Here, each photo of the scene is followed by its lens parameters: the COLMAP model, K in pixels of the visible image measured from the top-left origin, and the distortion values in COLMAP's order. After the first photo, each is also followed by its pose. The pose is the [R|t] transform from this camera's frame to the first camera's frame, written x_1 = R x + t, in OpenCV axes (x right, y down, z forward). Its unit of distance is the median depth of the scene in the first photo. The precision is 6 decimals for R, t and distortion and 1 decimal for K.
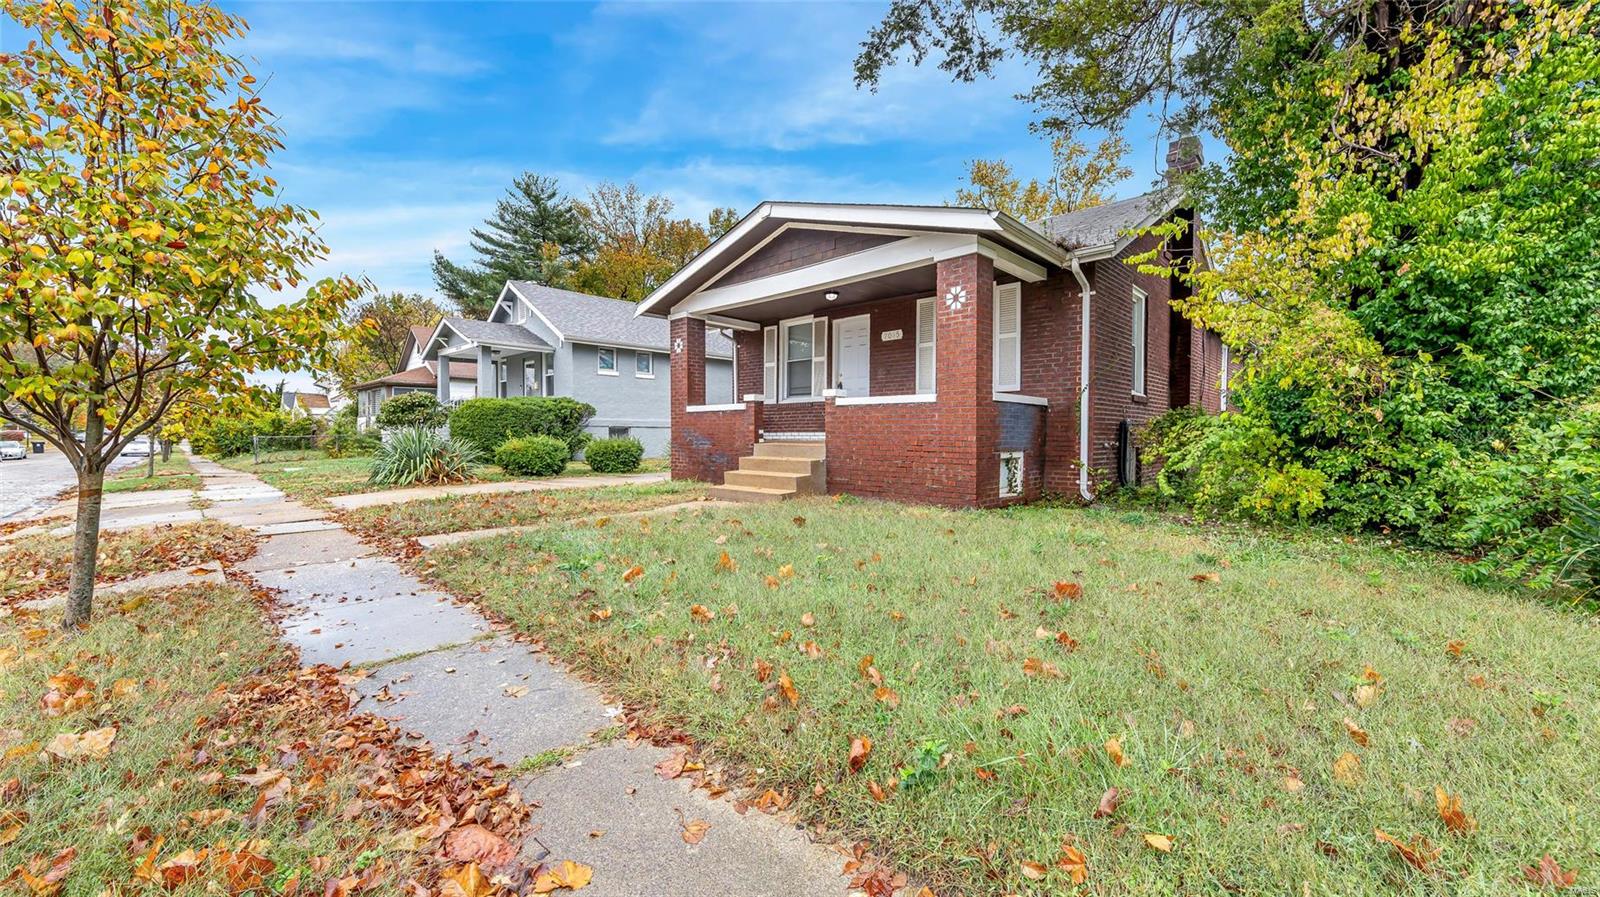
lens RADIAL K [[615.3, 0, 803.3], [0, 615.3, 436.4], [0, 0, 1]] dist [0.002368, -0.000145]
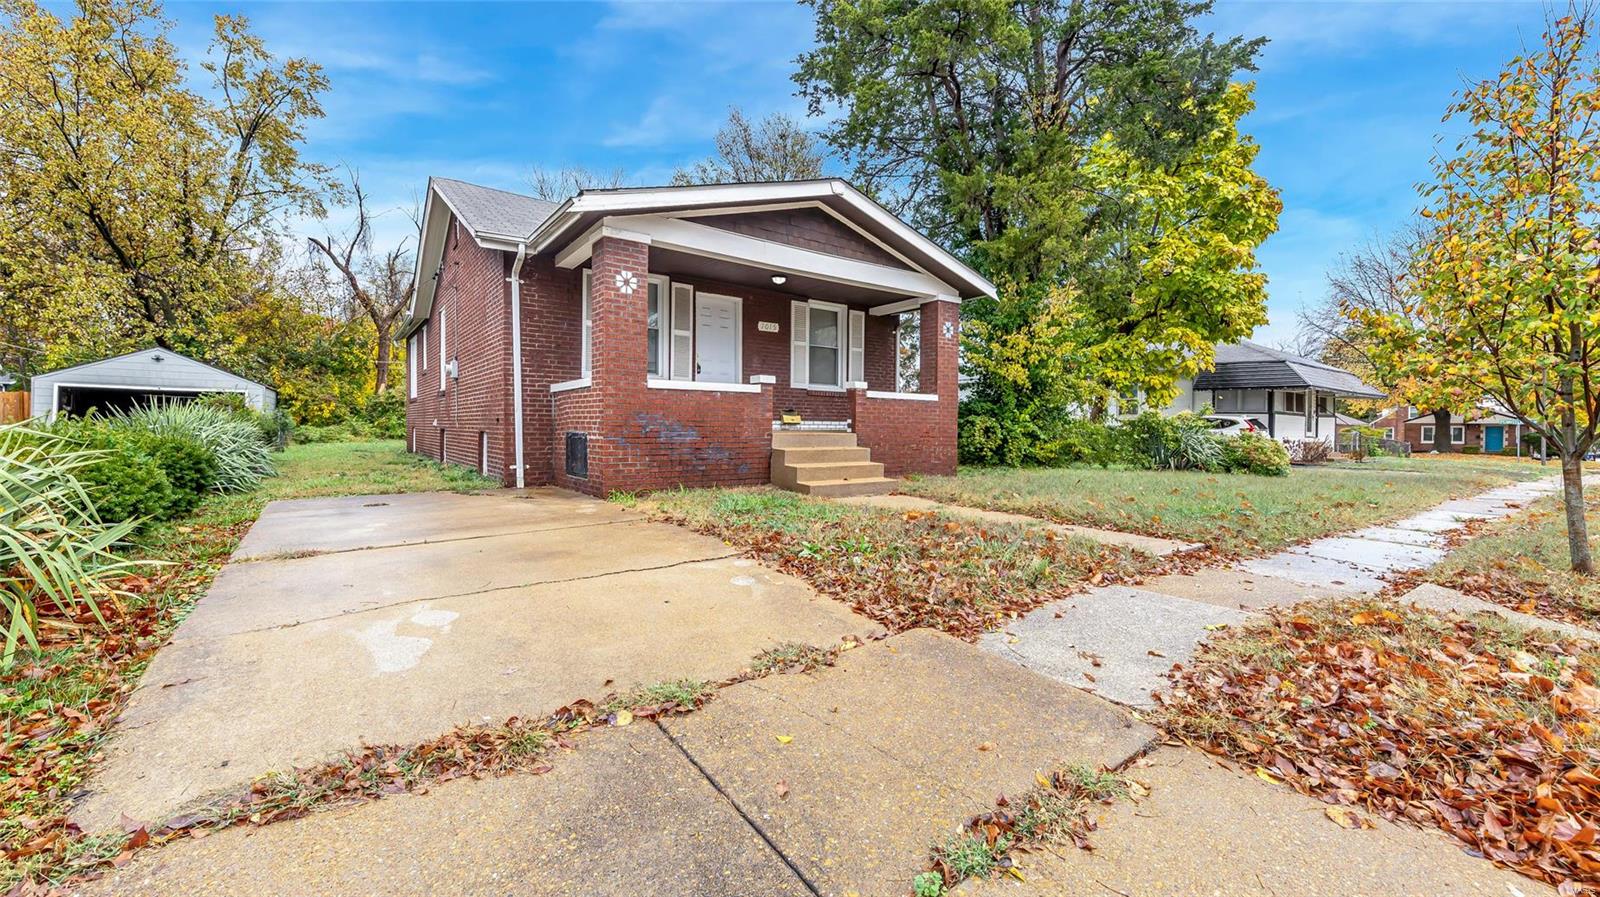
lens RADIAL K [[615.3, 0, 803.3], [0, 615.3, 436.4], [0, 0, 1]] dist [0.002368, -0.000145]
pose [[0.168567, -0.021720, 0.985451, -0.881449], [-0.008654, 0.999686, 0.023514, -0.004689], [-0.985652, -0.012492, 0.168326, 0.776056]]
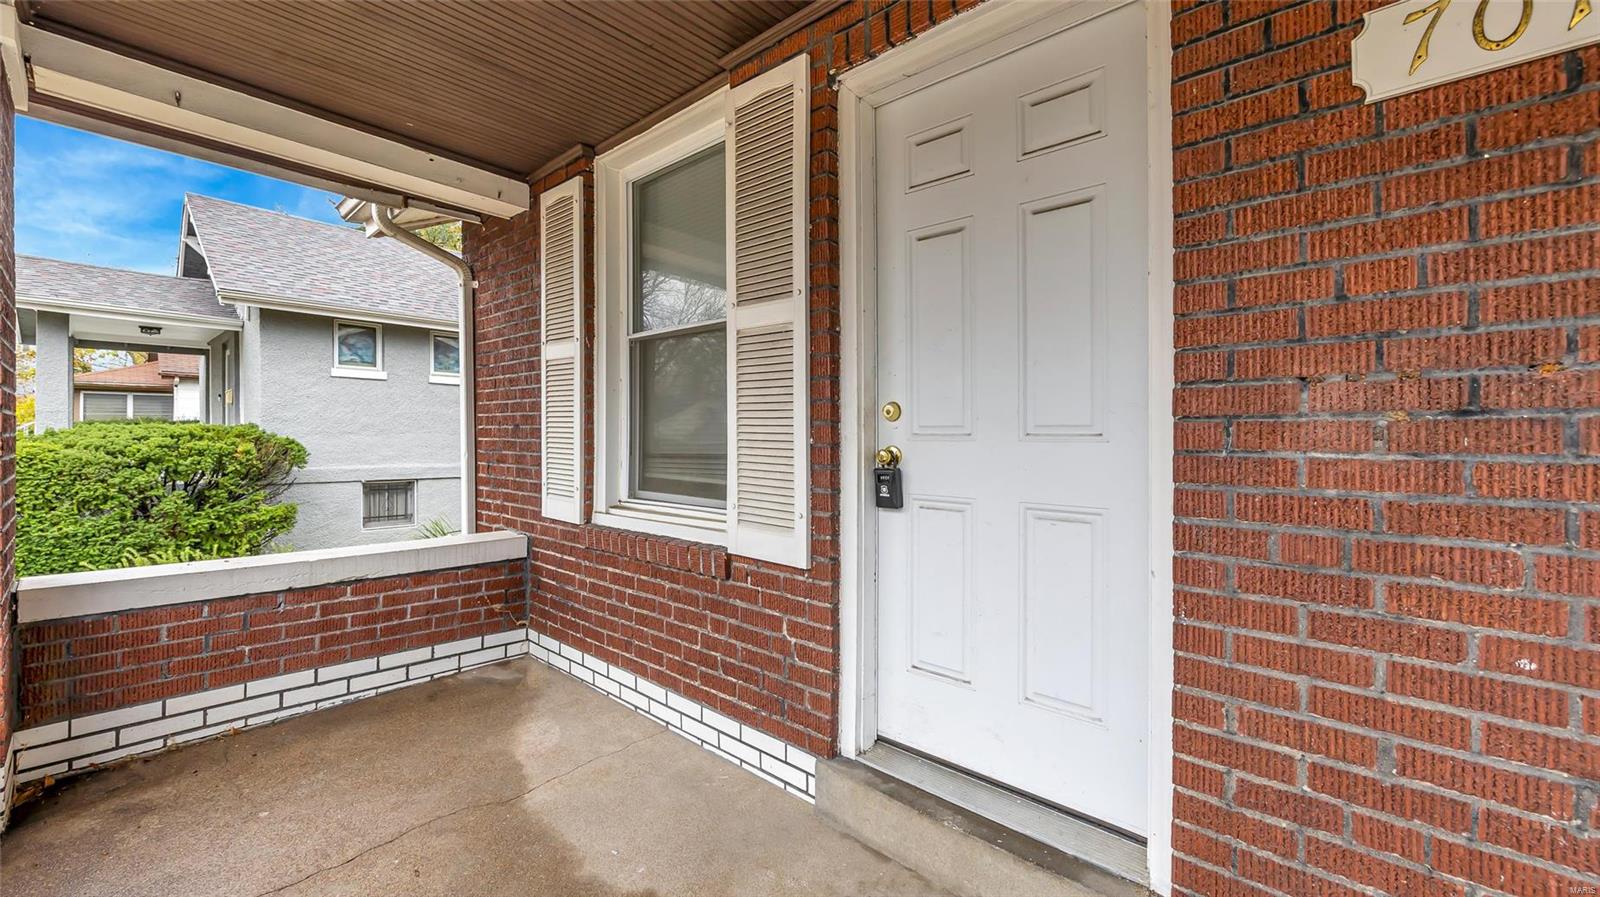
lens RADIAL K [[626.0, 0, 802.0], [0, 626.0, 435.1], [0, 0, 1]] dist [0.001921, -0.000039]
pose [[0.999126, 0.006396, 0.041311, 0.033685], [-0.006234, 0.999972, -0.004041, -0.102985], [-0.041336, 0.003780, 0.999138, 0.926606]]
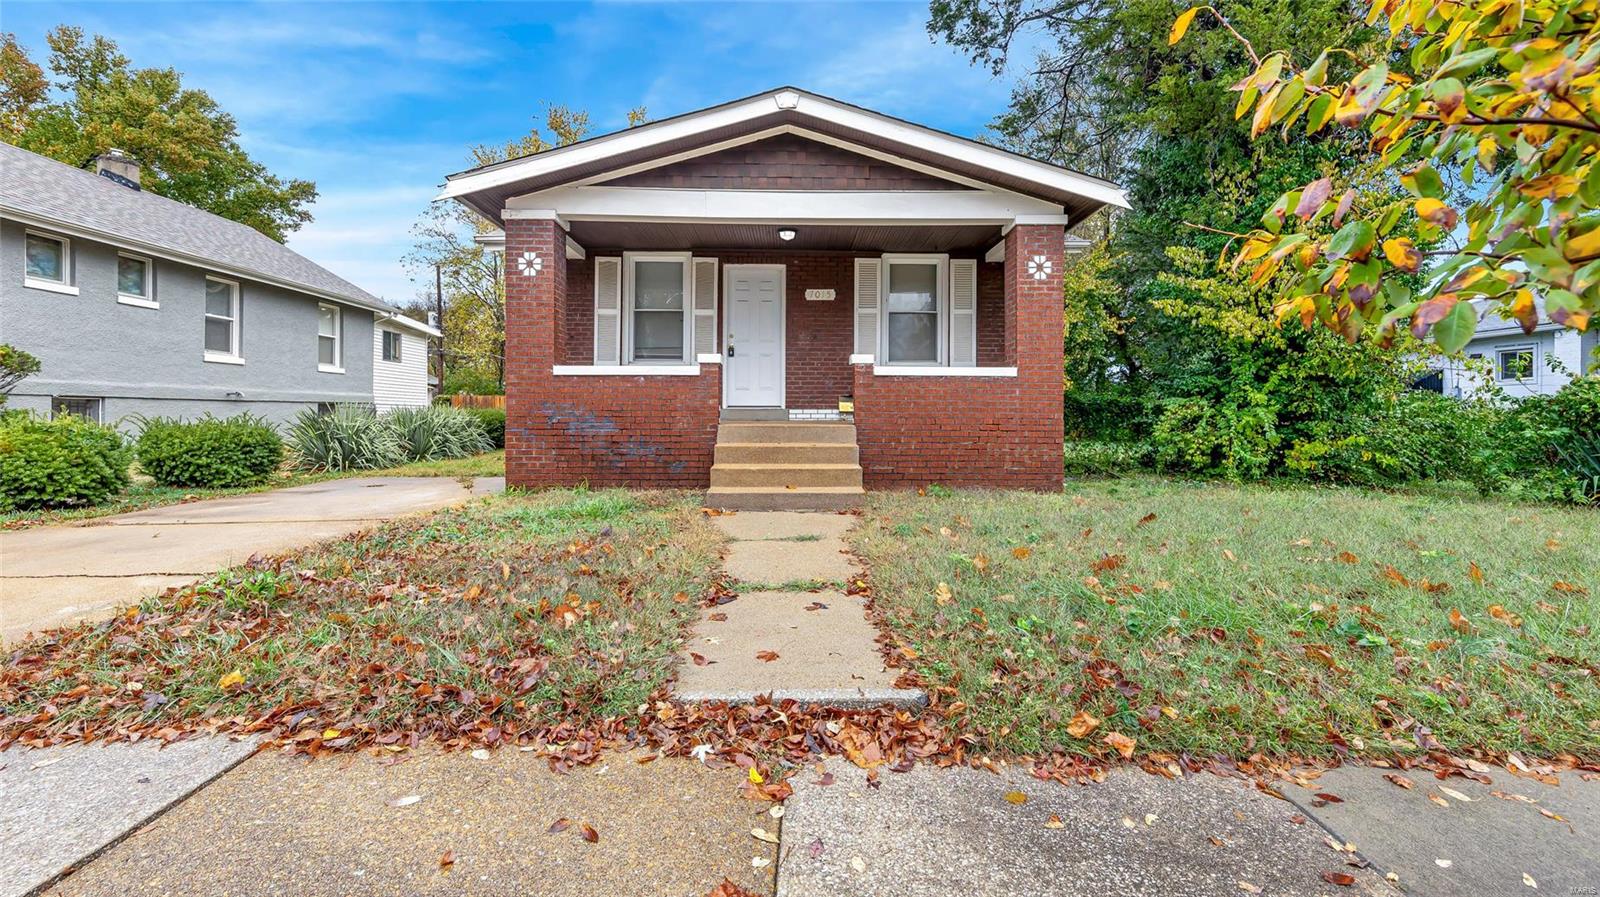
lens RADIAL K [[639.3, 0, 804.2], [0, 639.3, 410.2], [0, 0, 1]] dist [0.010783, 0.000076]
pose [[0.703039, 0.001563, 0.711149, -0.502690], [0.002185, 0.999988, -0.004358, -0.001607], [-0.711148, 0.004618, 0.703028, 0.403800]]
